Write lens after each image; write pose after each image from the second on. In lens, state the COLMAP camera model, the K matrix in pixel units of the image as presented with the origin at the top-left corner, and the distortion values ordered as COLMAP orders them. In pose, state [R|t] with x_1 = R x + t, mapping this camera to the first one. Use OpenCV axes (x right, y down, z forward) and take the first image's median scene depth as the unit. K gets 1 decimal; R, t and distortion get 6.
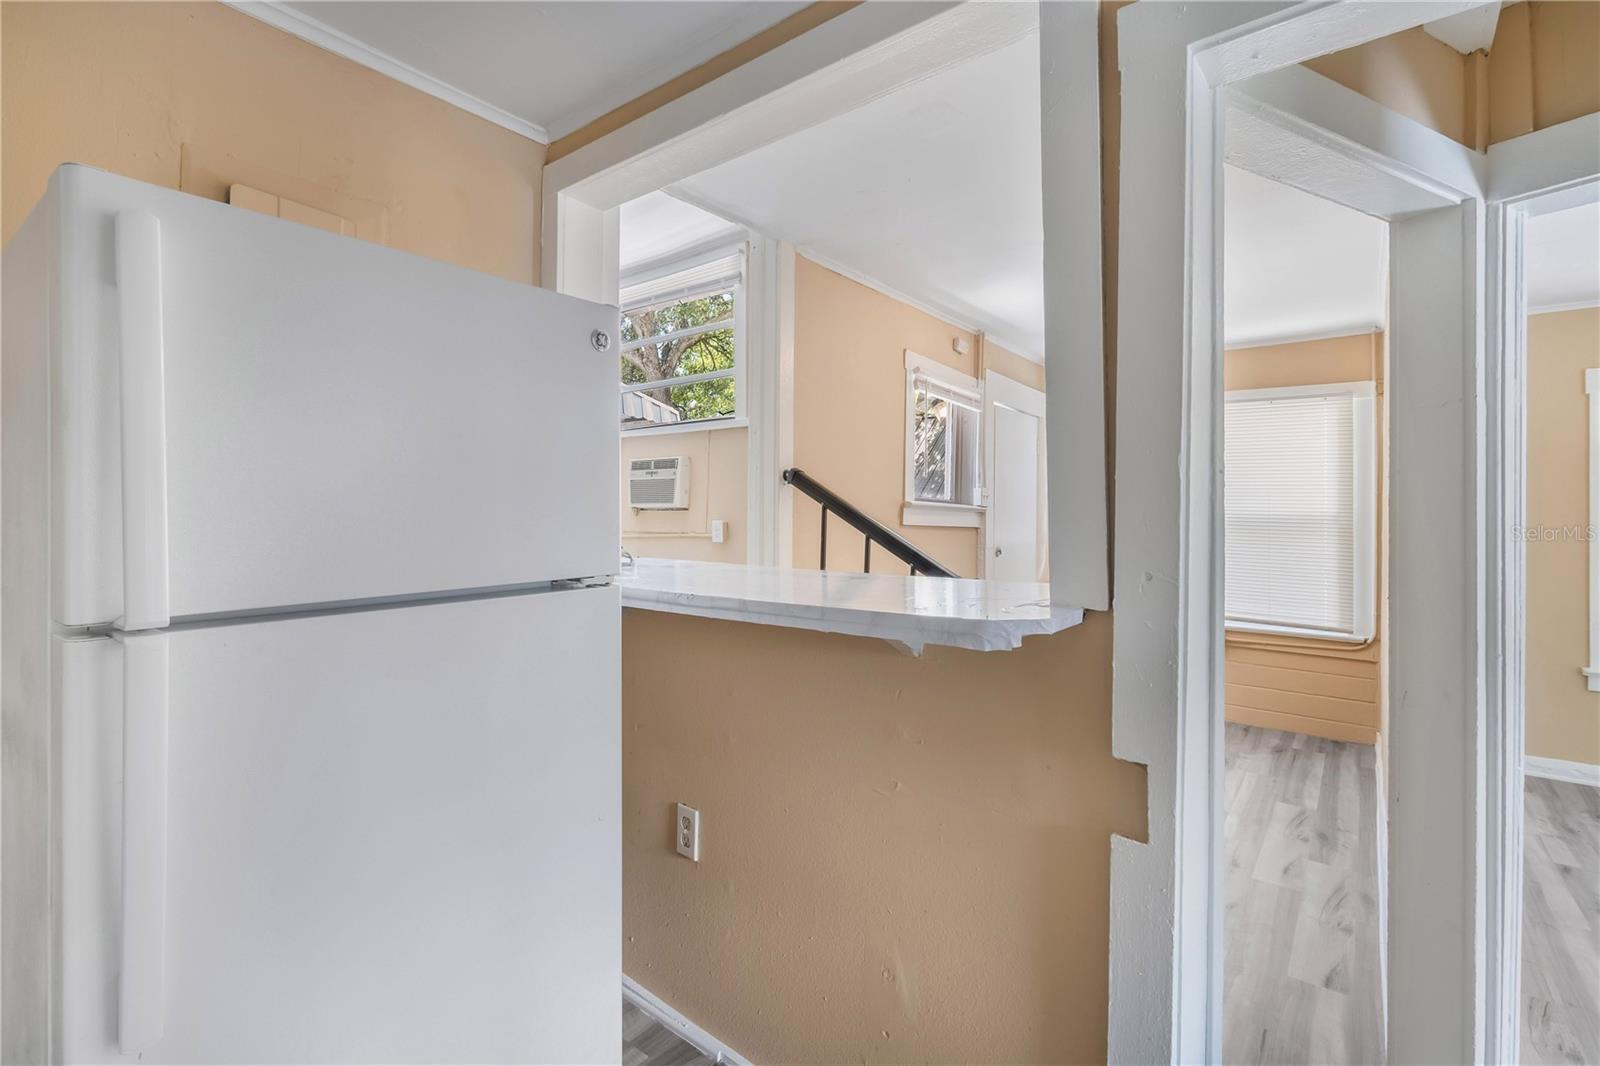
lens RADIAL K [[729.6, 0, 784.8], [0, 729.6, 511.8], [0, 0, 1]] dist [0.003522, -0.002988]
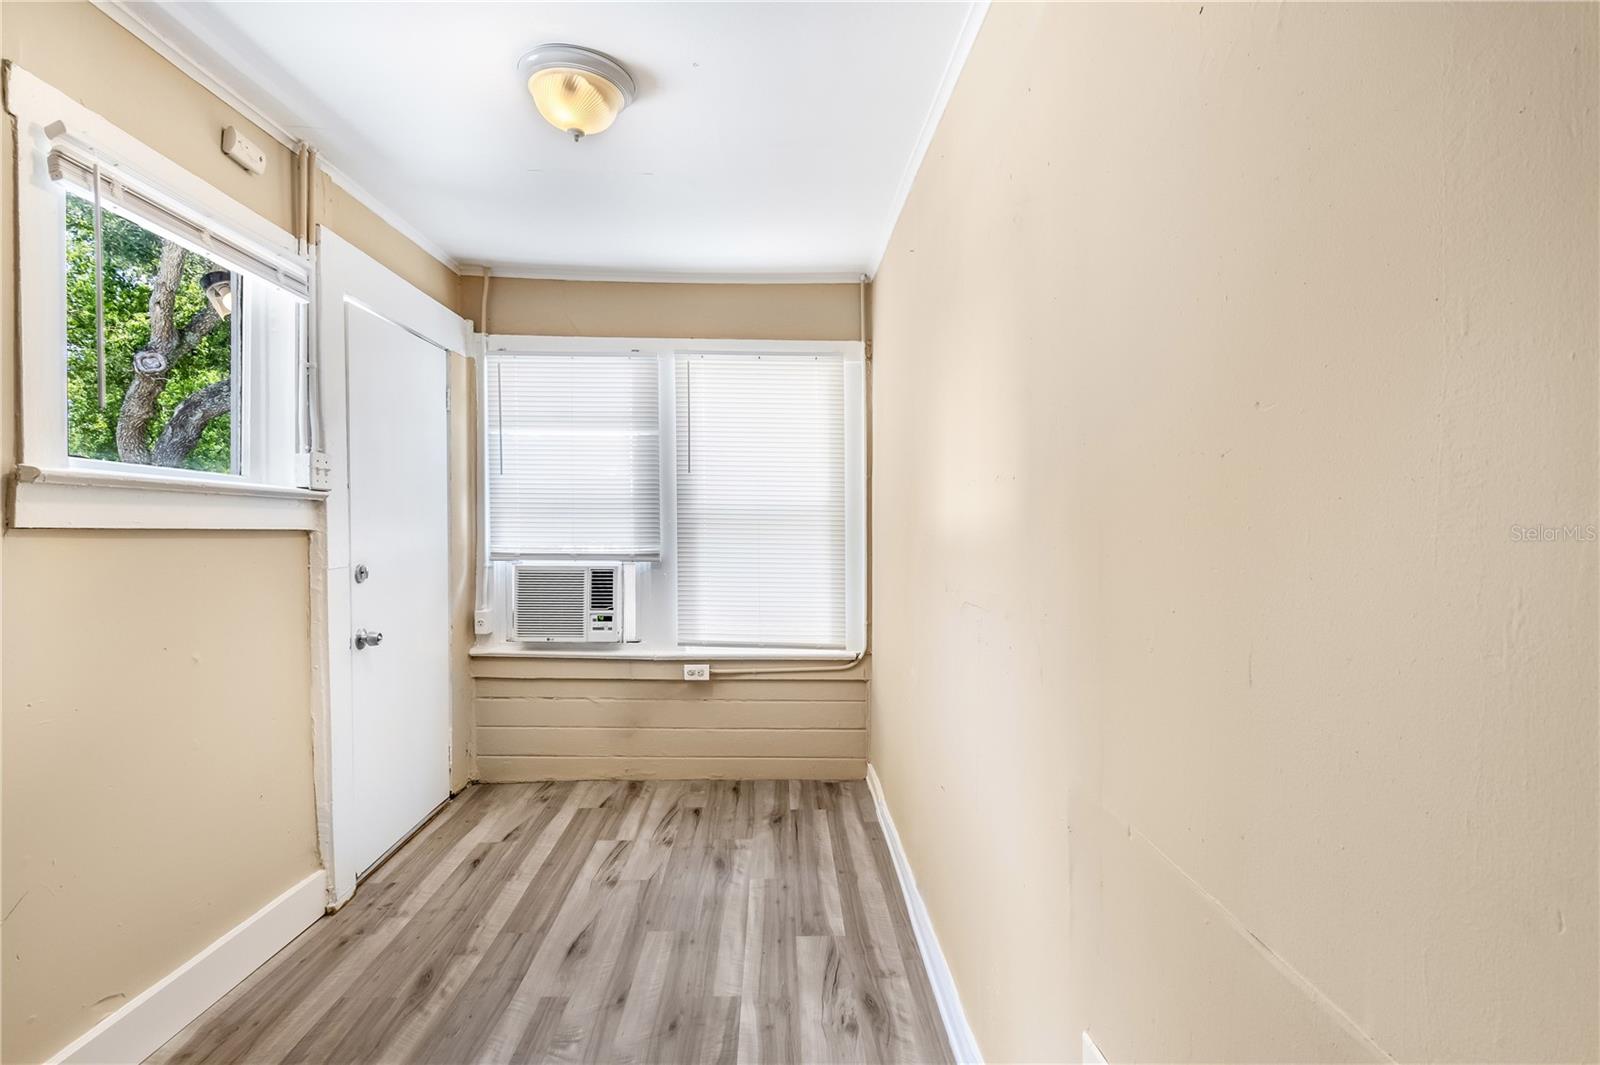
lens RADIAL K [[729.6, 0, 799.0], [0, 729.6, 527.9], [0, 0, 1]] dist [0.003522, -0.002988]
pose [[0.760047, -0.020722, 0.649537, 0.210882], [0.006715, 0.999689, 0.024037, 0.010859], [-0.649833, -0.013908, 0.759950, 0.416103]]
